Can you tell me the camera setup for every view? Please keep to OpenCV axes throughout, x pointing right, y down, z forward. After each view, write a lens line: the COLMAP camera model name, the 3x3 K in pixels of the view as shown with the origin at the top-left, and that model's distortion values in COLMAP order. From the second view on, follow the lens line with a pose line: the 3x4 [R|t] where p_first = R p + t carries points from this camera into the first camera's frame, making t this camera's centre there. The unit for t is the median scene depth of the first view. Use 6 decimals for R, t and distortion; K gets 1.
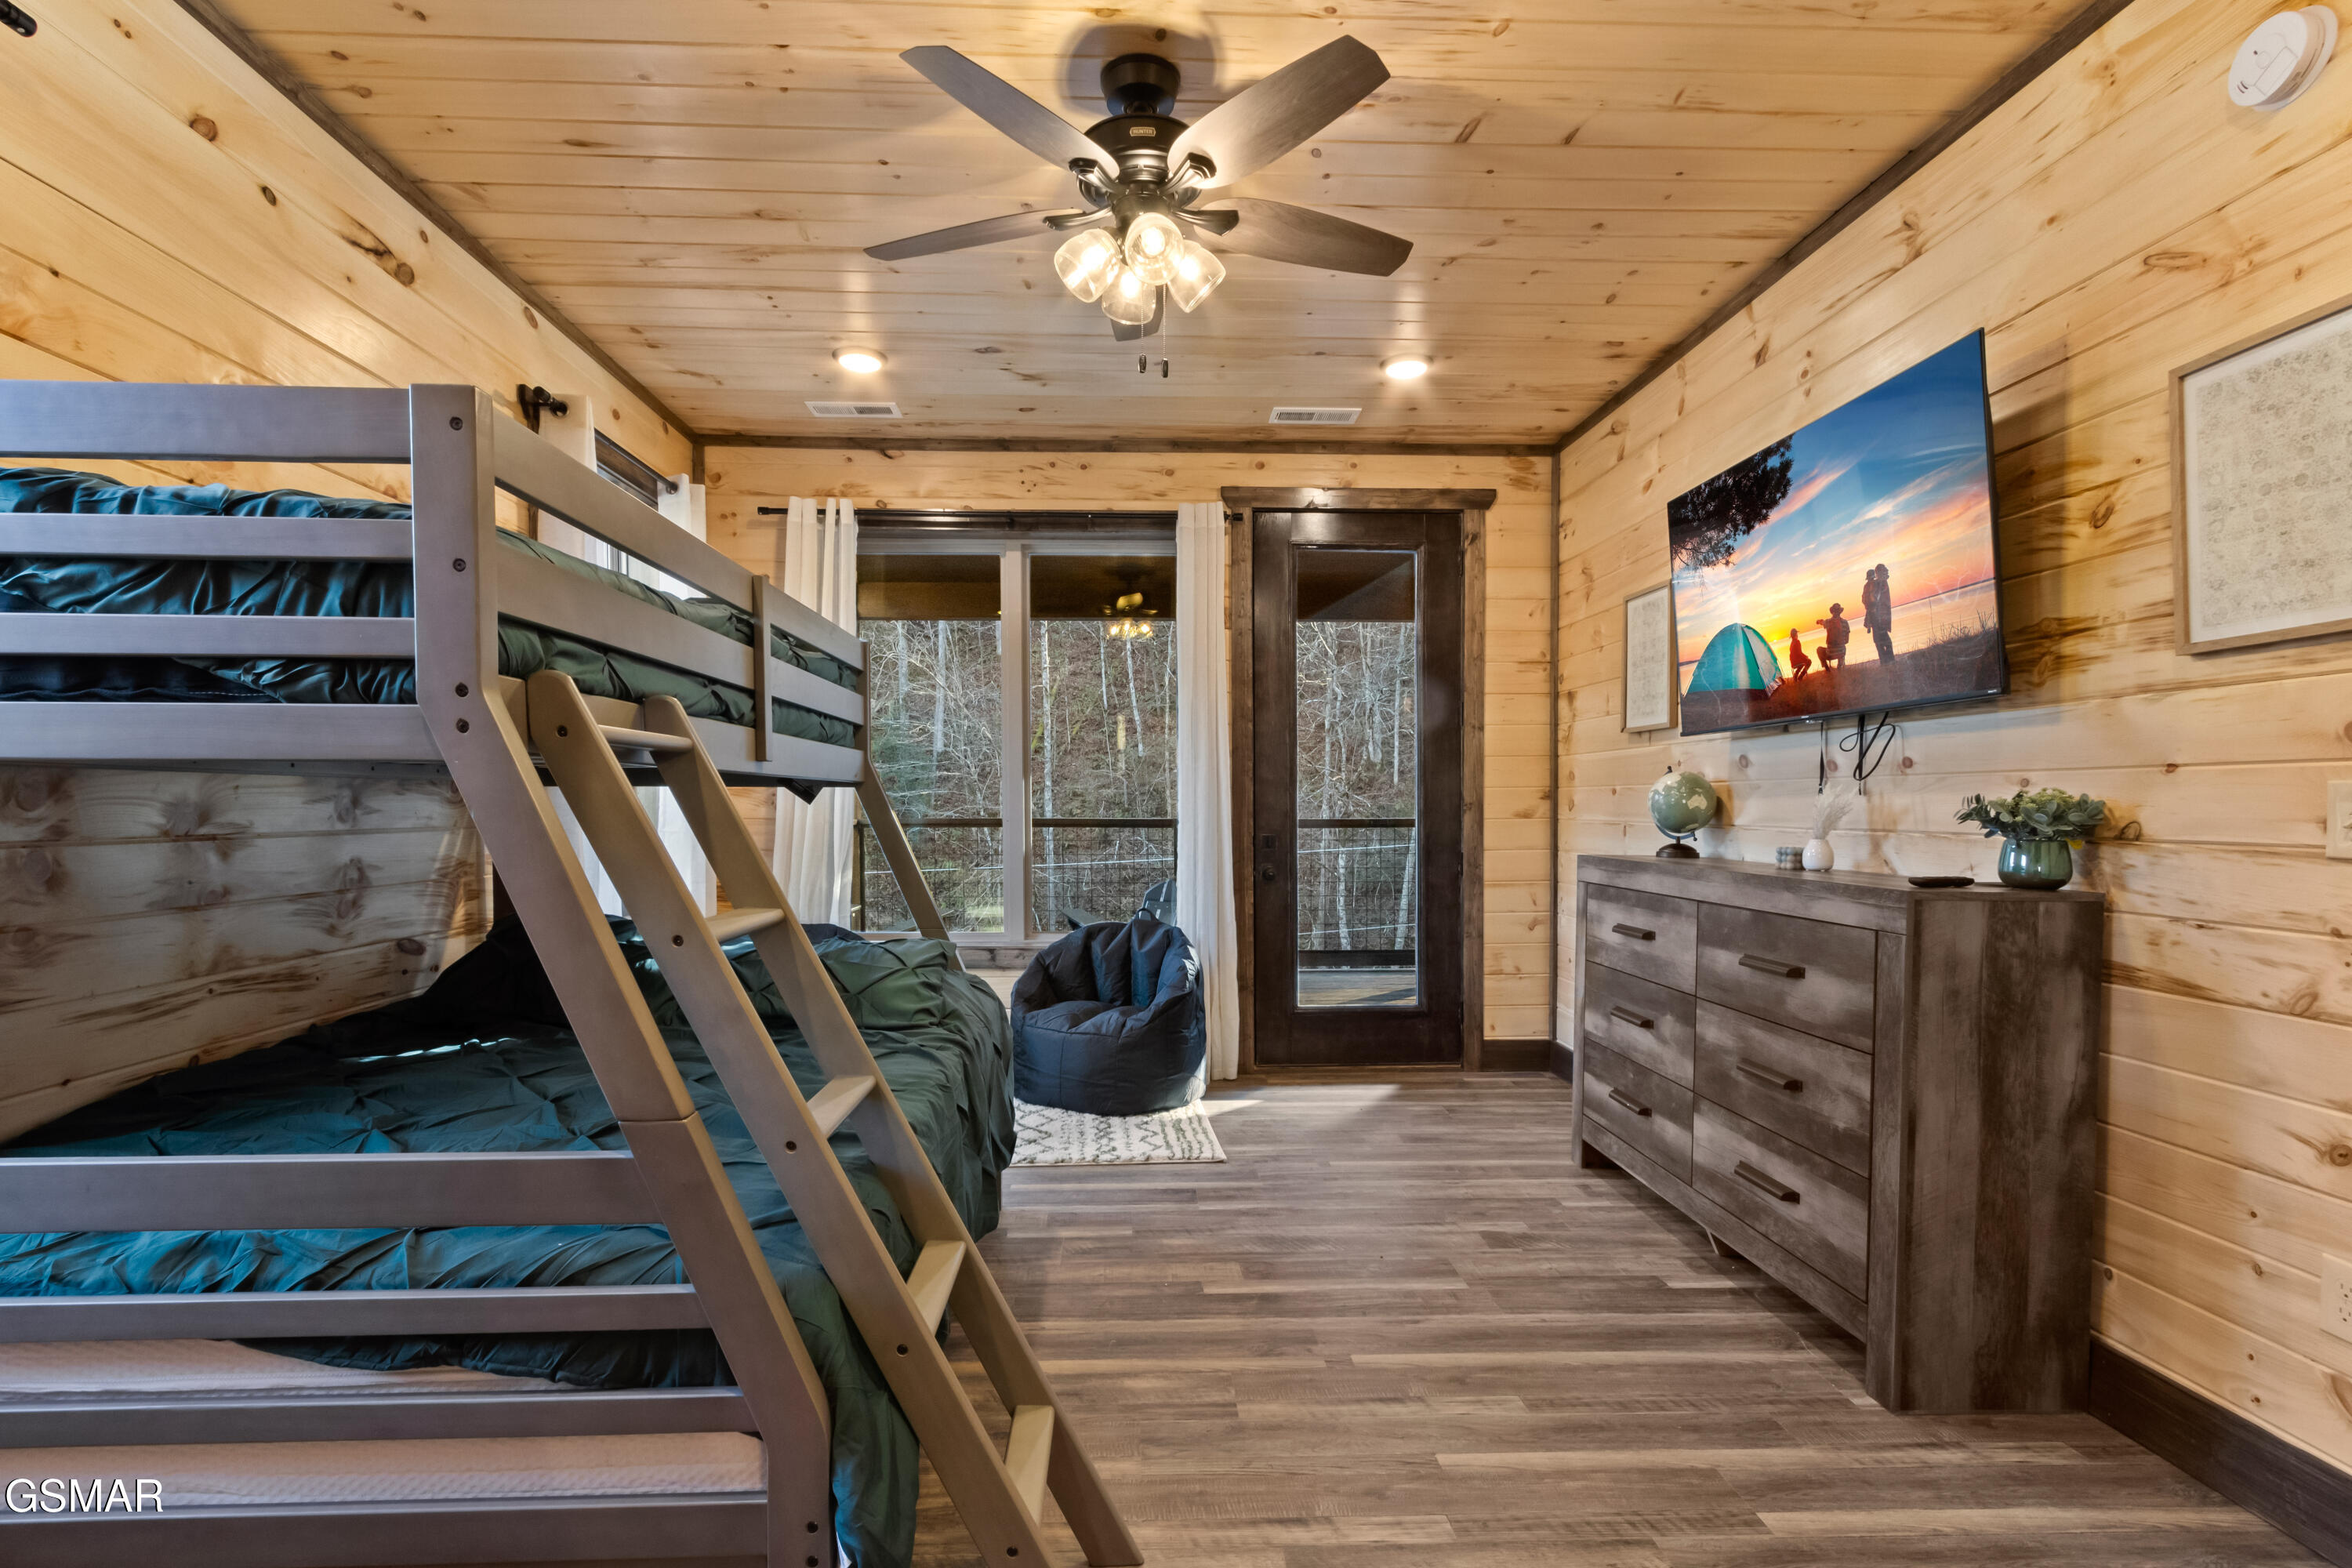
lens RADIAL K [[1118.3, 0, 1176.0], [0, 1118.3, 793.5], [0, 0, 1]] dist [0.000882, -0.001183]
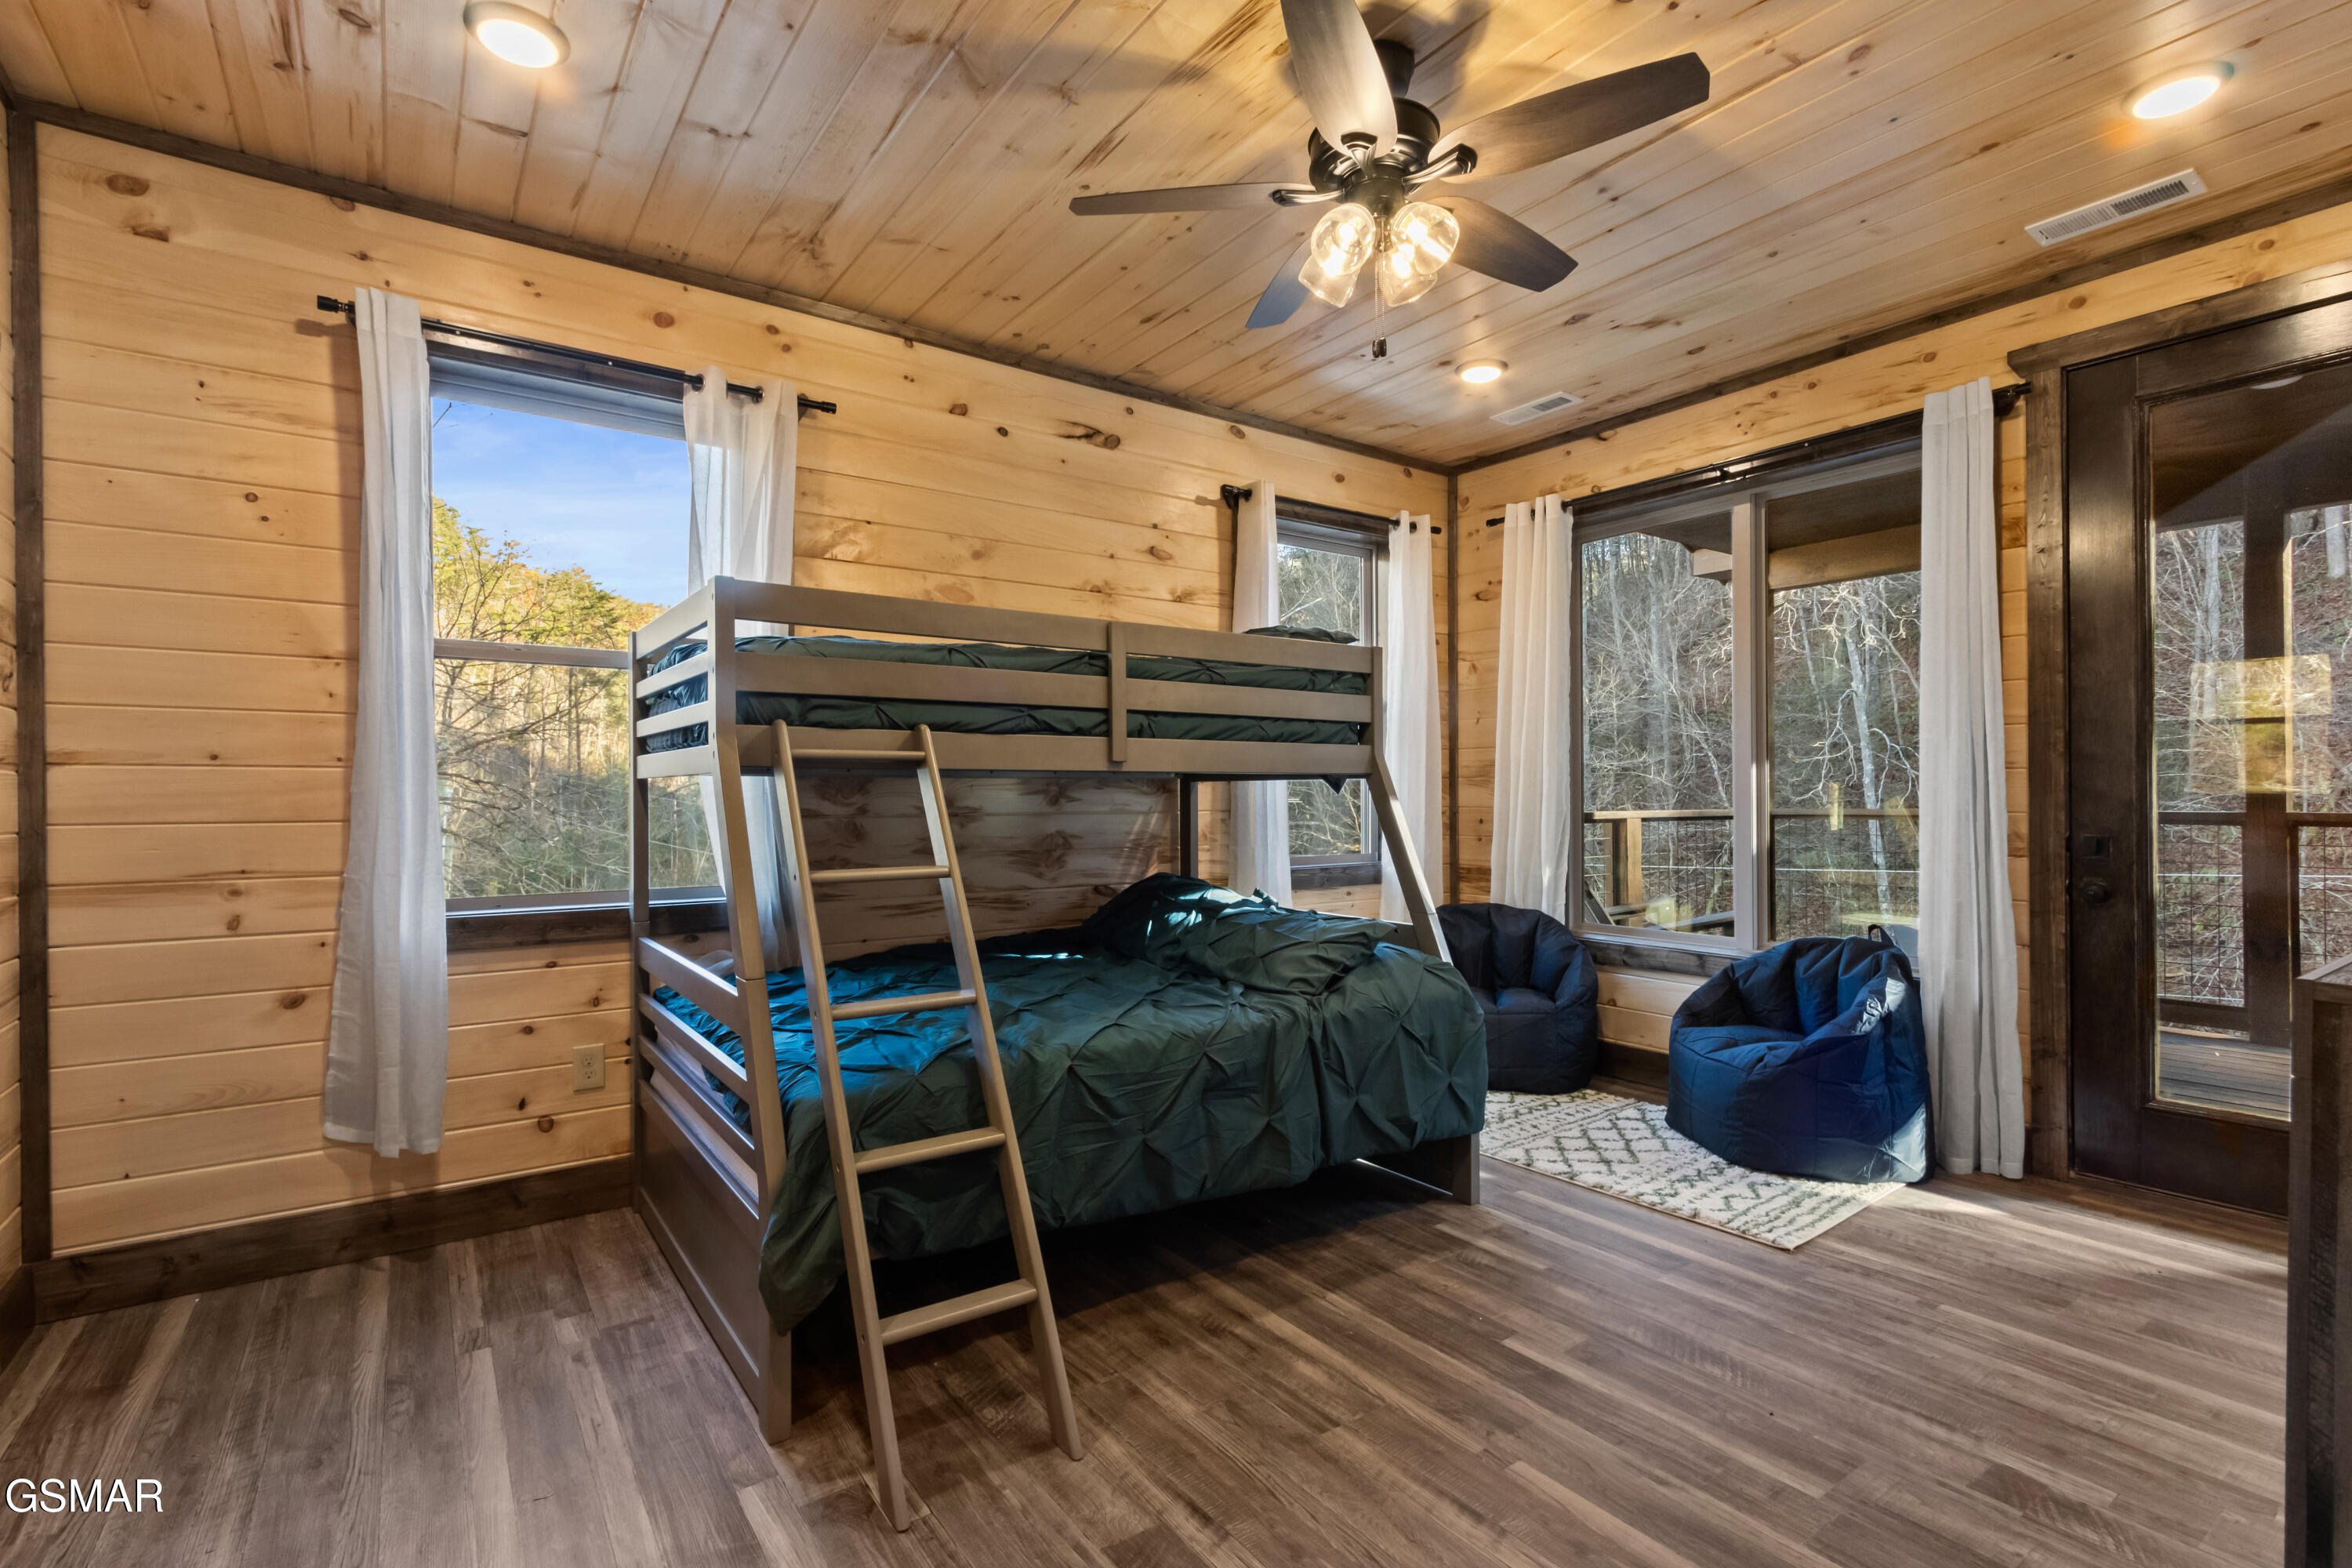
lens RADIAL K [[1090.6, 0, 1162.5], [0, 1090.6, 757.0], [0, 0, 1]] dist [0.000792, -0.000826]
pose [[0.537883, -0.032702, -0.842385, 0.439642], [0.012287, 0.999445, -0.030954, 0.003329], [0.842930, 0.006299, 0.537987, 0.212137]]
